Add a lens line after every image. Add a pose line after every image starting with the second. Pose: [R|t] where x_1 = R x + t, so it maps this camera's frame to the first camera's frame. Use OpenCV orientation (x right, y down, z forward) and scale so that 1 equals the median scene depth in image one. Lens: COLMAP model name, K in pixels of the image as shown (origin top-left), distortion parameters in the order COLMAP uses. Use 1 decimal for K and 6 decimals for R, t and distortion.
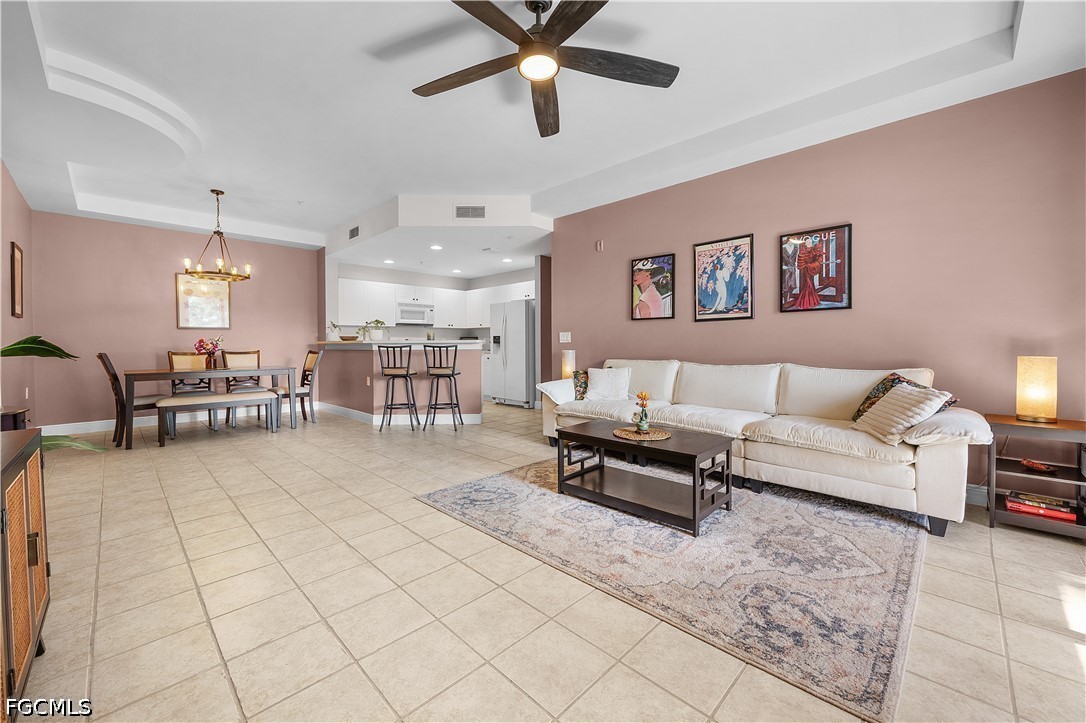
lens RADIAL K [[426.2, 0, 546.5], [0, 426.2, 347.1], [0, 0, 1]] dist [-0.002246, -0.000083]
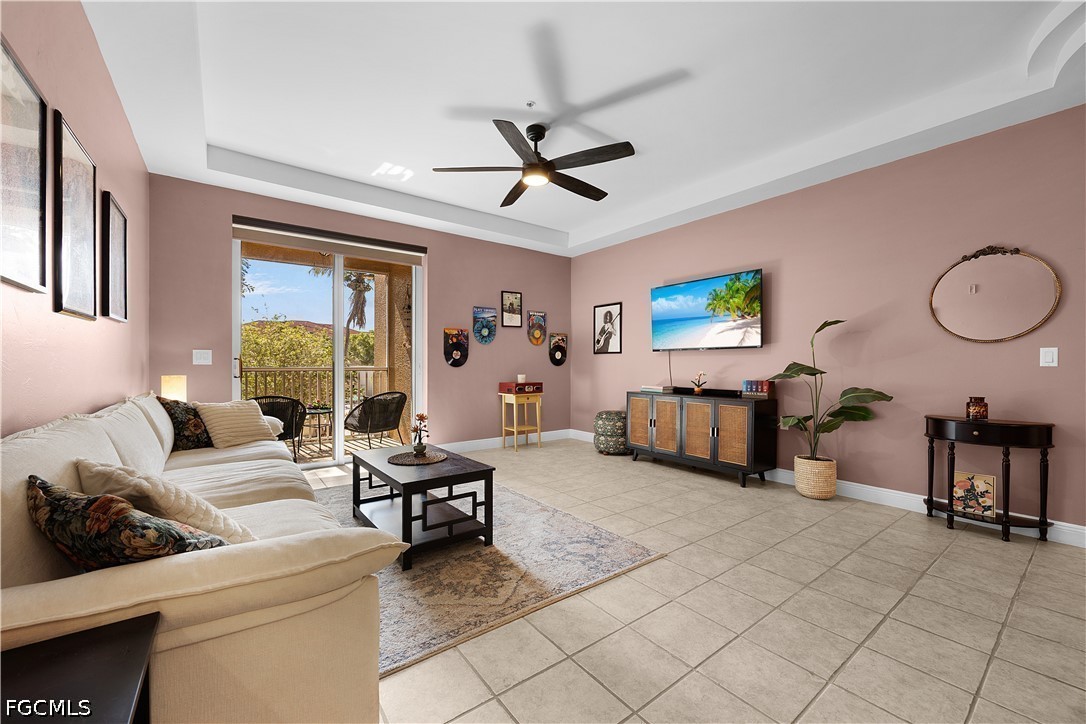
lens RADIAL K [[426.8, 0, 543.9], [0, 426.8, 365.5], [0, 0, 1]] dist [-0.001271, -0.000086]
pose [[-0.987671, 0.000199, 0.156541, -0.136936], [0.001732, 0.999952, 0.009652, -0.011804], [-0.156532, 0.009804, -0.987624, 1.213838]]
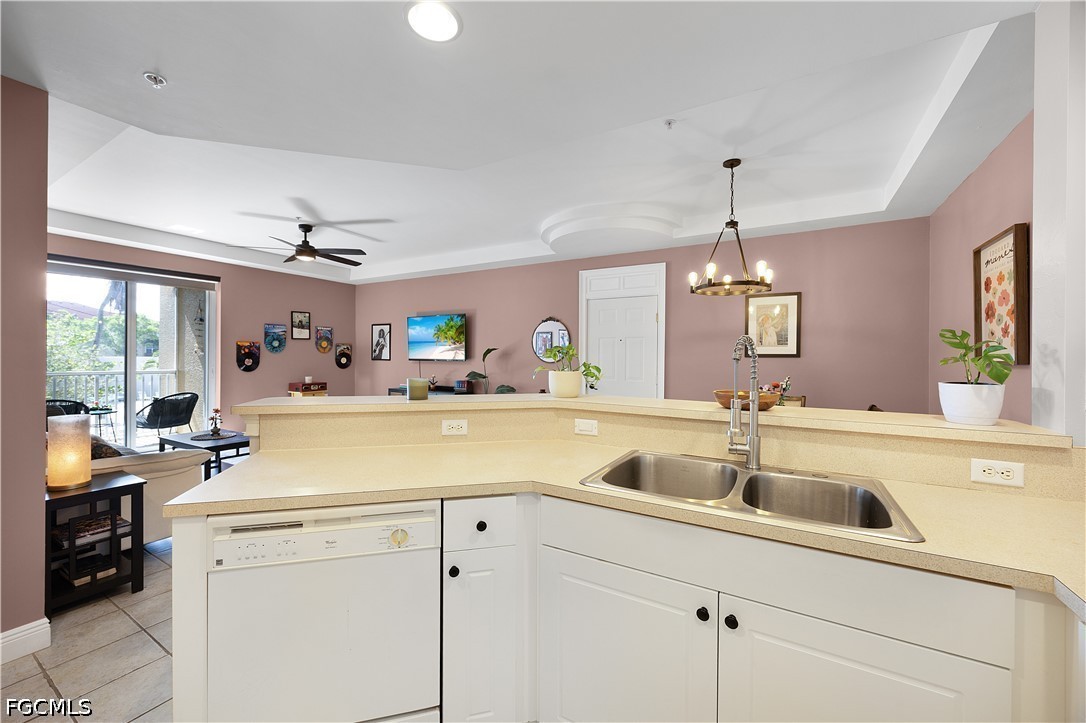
lens RADIAL K [[422.2, 0, 547.7], [0, 422.2, 357.0], [0, 0, 1]] dist [-0.000679, -0.000300]
pose [[-0.971177, -0.005442, -0.238298, -0.373927], [-0.008238, 0.999908, 0.010740, -0.071604], [0.238217, 0.012394, -0.971133, 1.758778]]
